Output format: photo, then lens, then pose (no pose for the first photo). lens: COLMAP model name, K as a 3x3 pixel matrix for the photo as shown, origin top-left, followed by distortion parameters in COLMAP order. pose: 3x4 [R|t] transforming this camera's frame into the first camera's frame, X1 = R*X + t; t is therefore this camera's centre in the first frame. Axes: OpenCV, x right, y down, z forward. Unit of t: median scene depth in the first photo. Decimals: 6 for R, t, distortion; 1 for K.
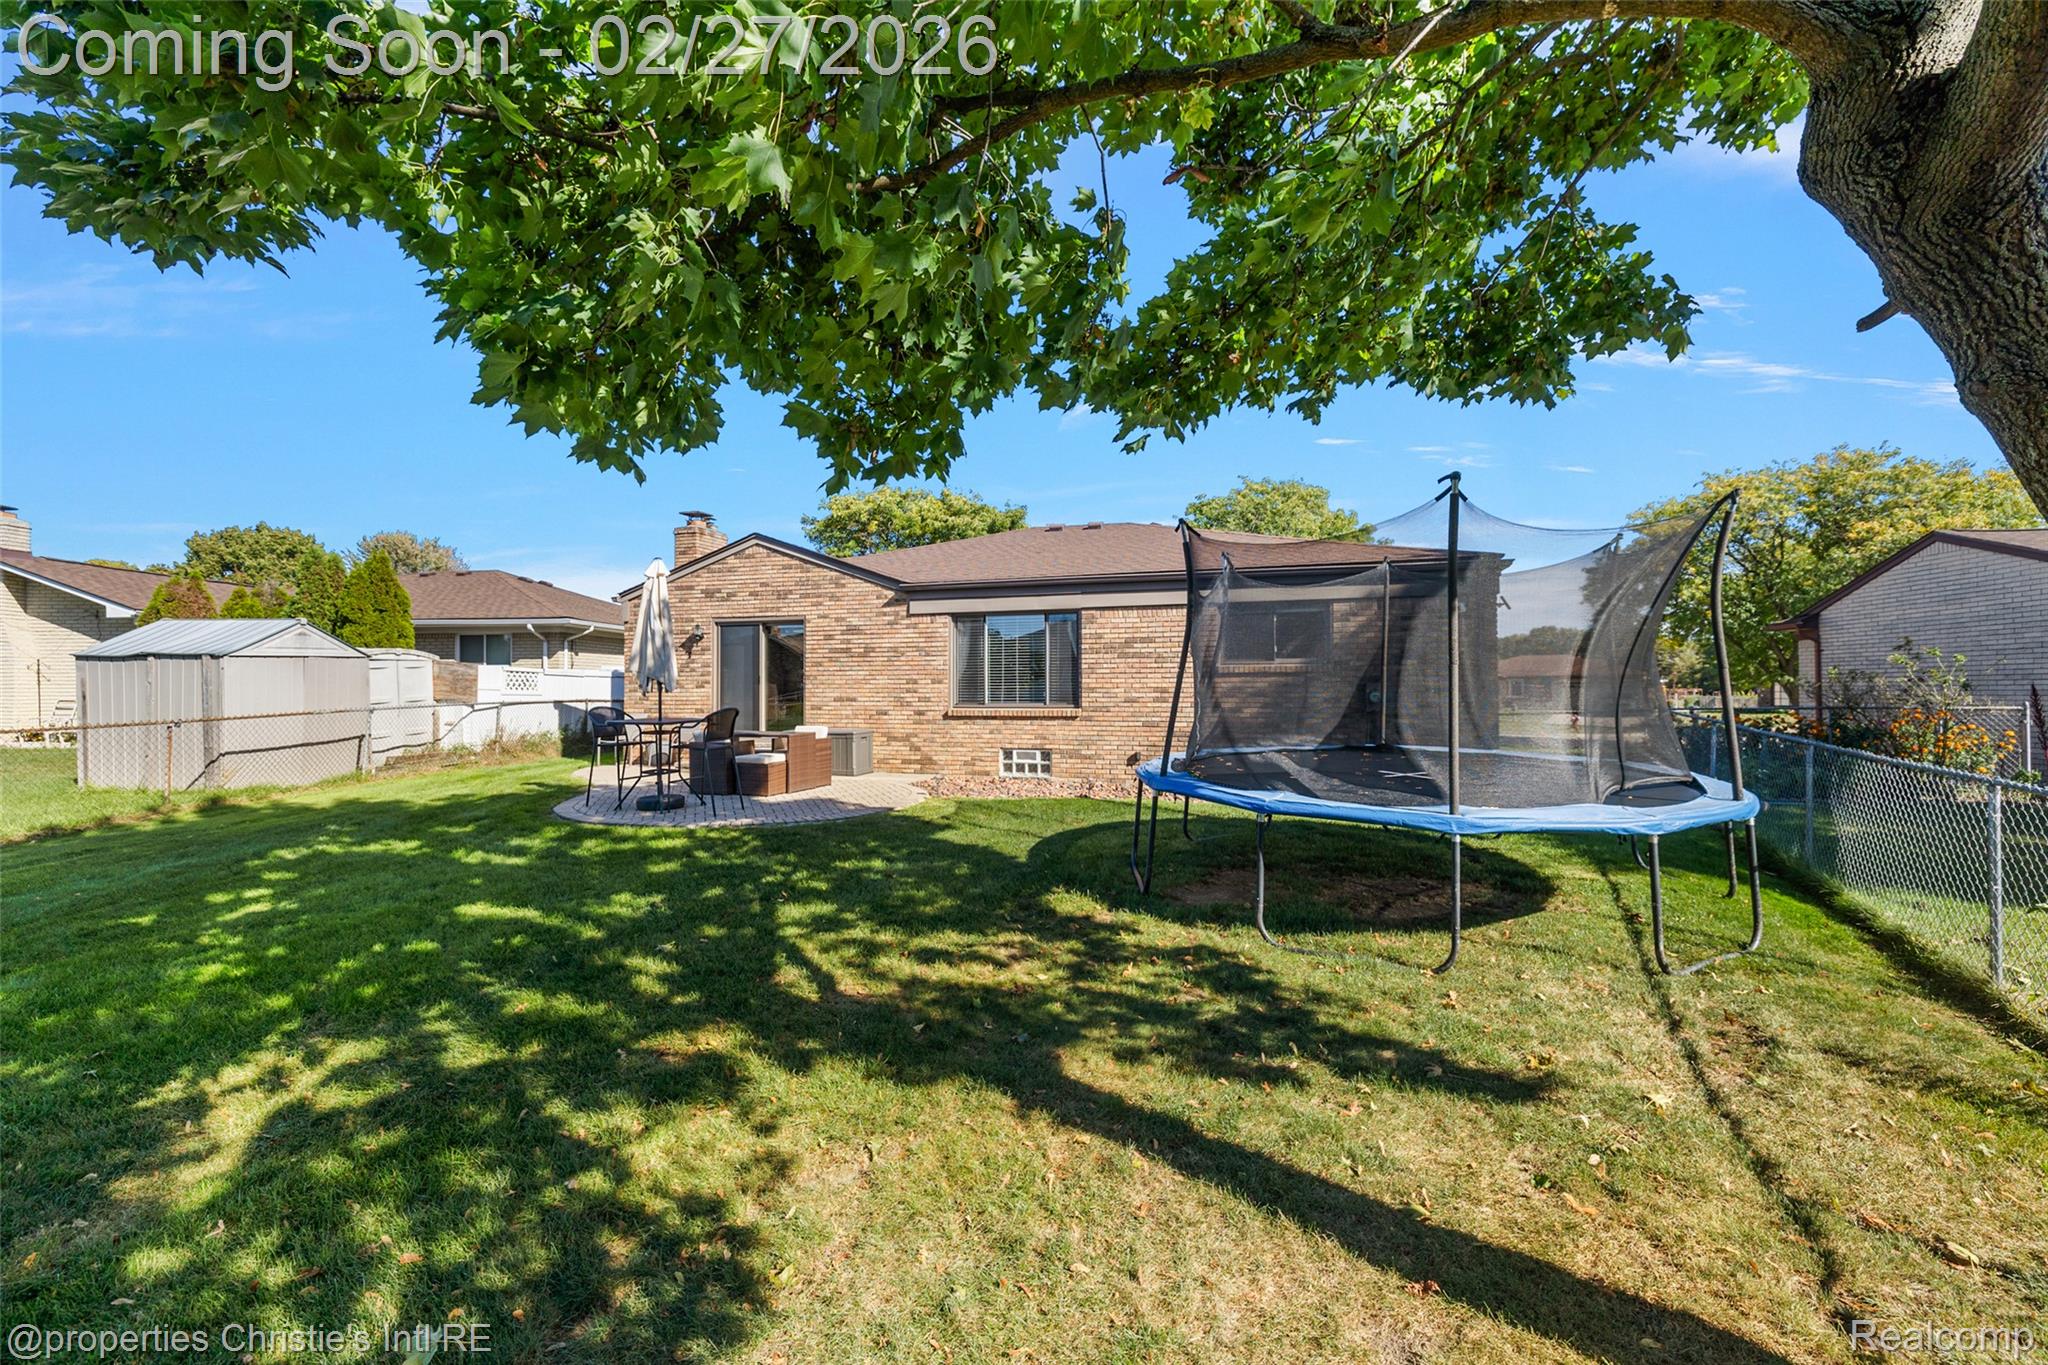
lens RADIAL K [[865.2, 0, 1016.3], [0, 865.2, 673.8], [0, 0, 1]] dist [0.001597, 0.000114]
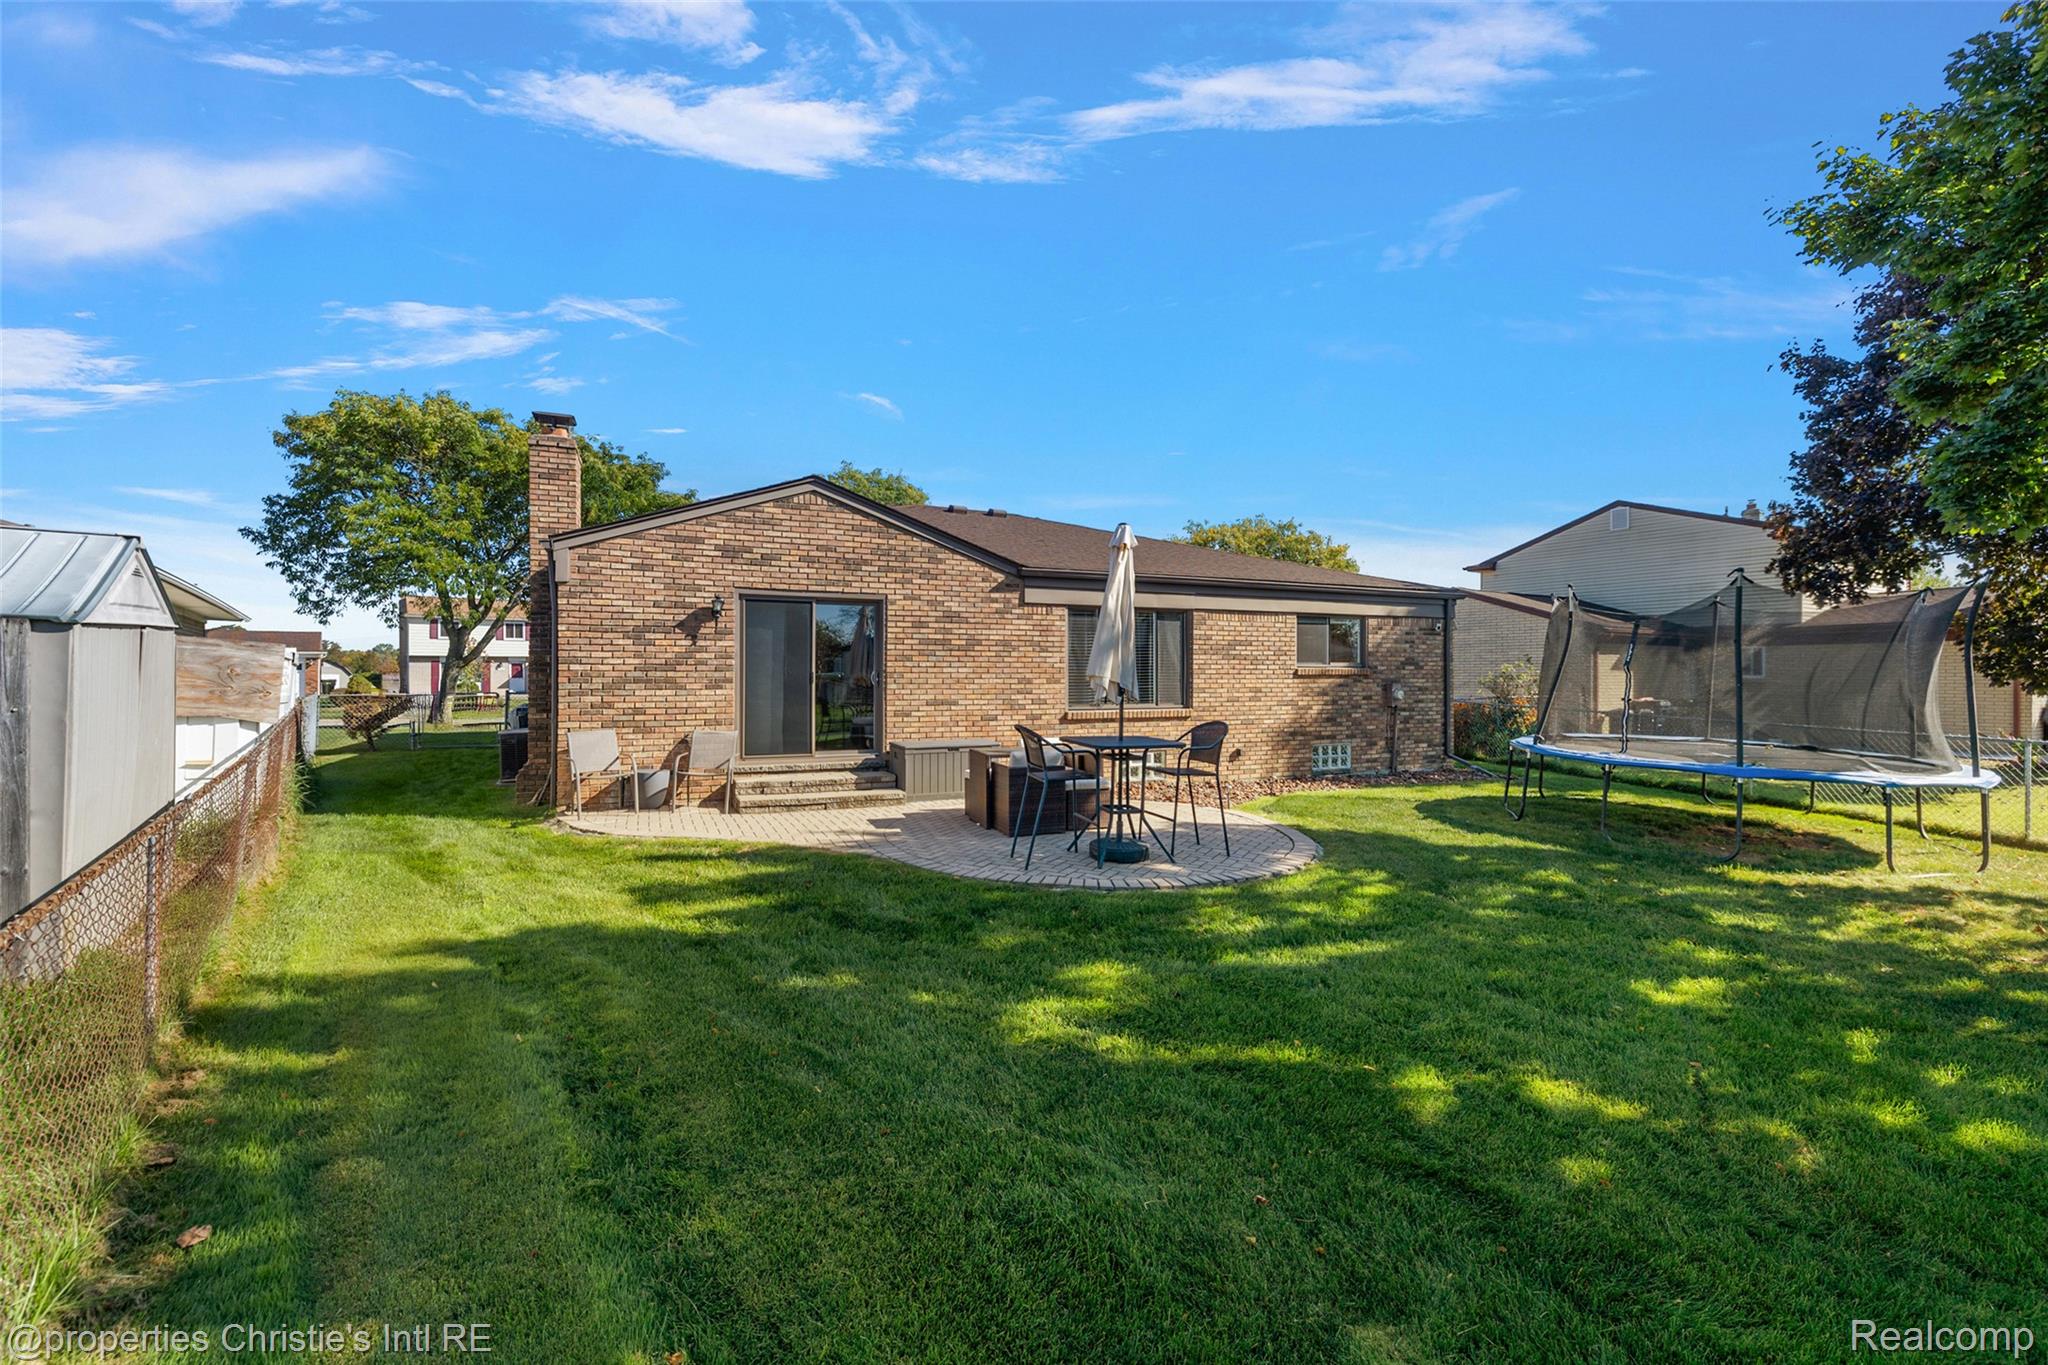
lens RADIAL K [[865.2, 0, 1016.3], [0, 865.2, 673.8], [0, 0, 1]] dist [0.001597, 0.000114]
pose [[0.742078, 0.004674, 0.670297, -0.702949], [-0.017447, 0.999772, 0.012344, -0.008767], [-0.670087, -0.020855, 0.741990, 0.363625]]
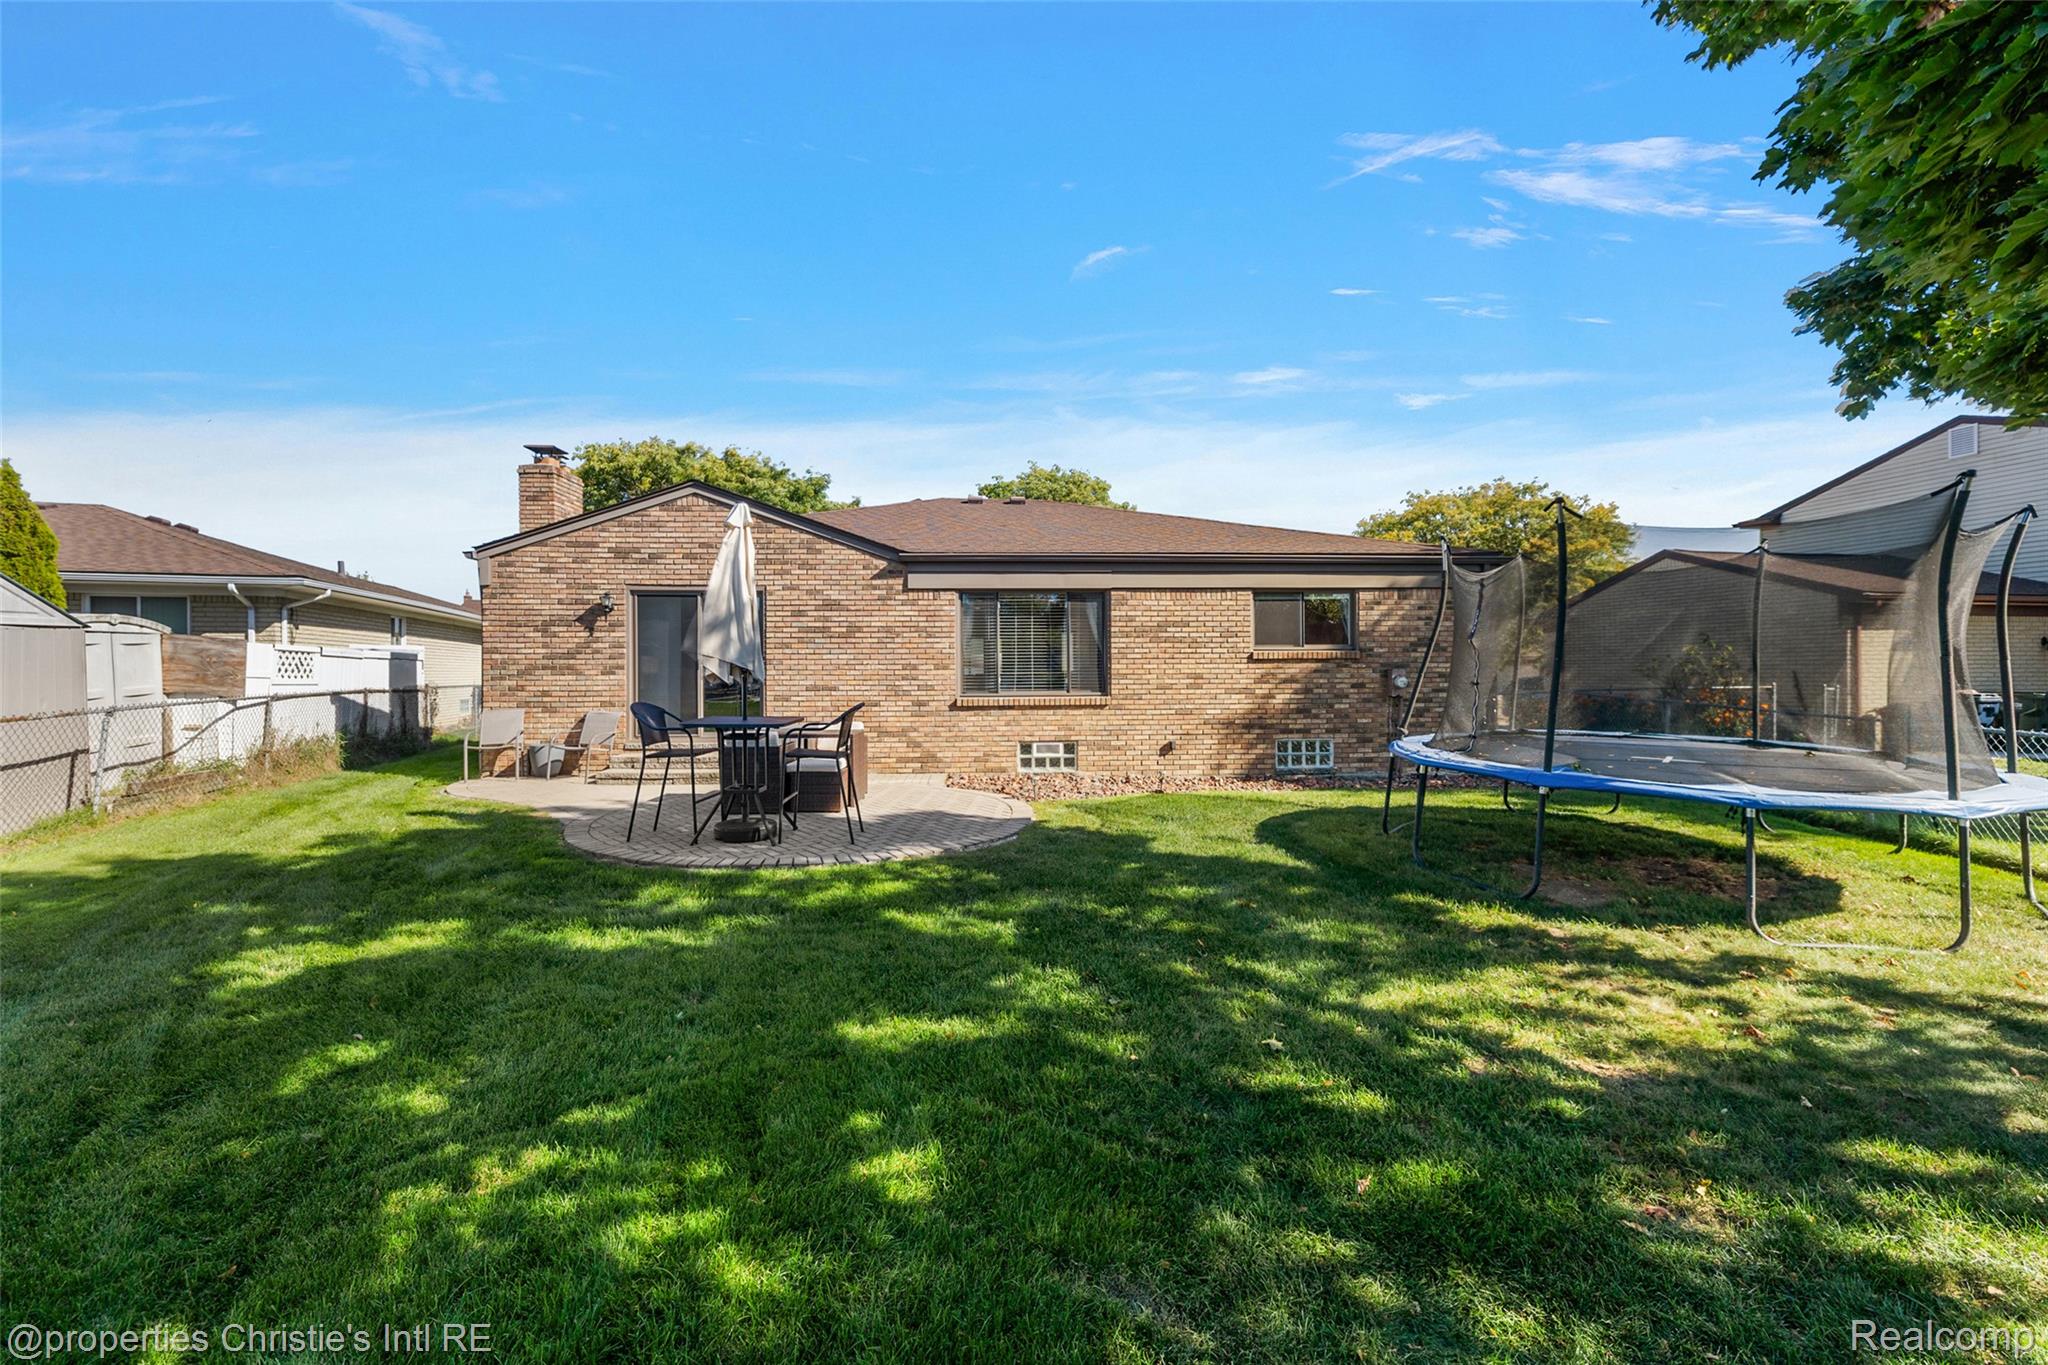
lens RADIAL K [[865.2, 0, 1016.3], [0, 865.2, 673.8], [0, 0, 1]] dist [0.001597, 0.000114]
pose [[0.932623, -0.001560, 0.360849, -0.331251], [-0.005680, 0.999803, 0.019002, -0.001254], [-0.360808, -0.019771, 0.932431, 0.158043]]
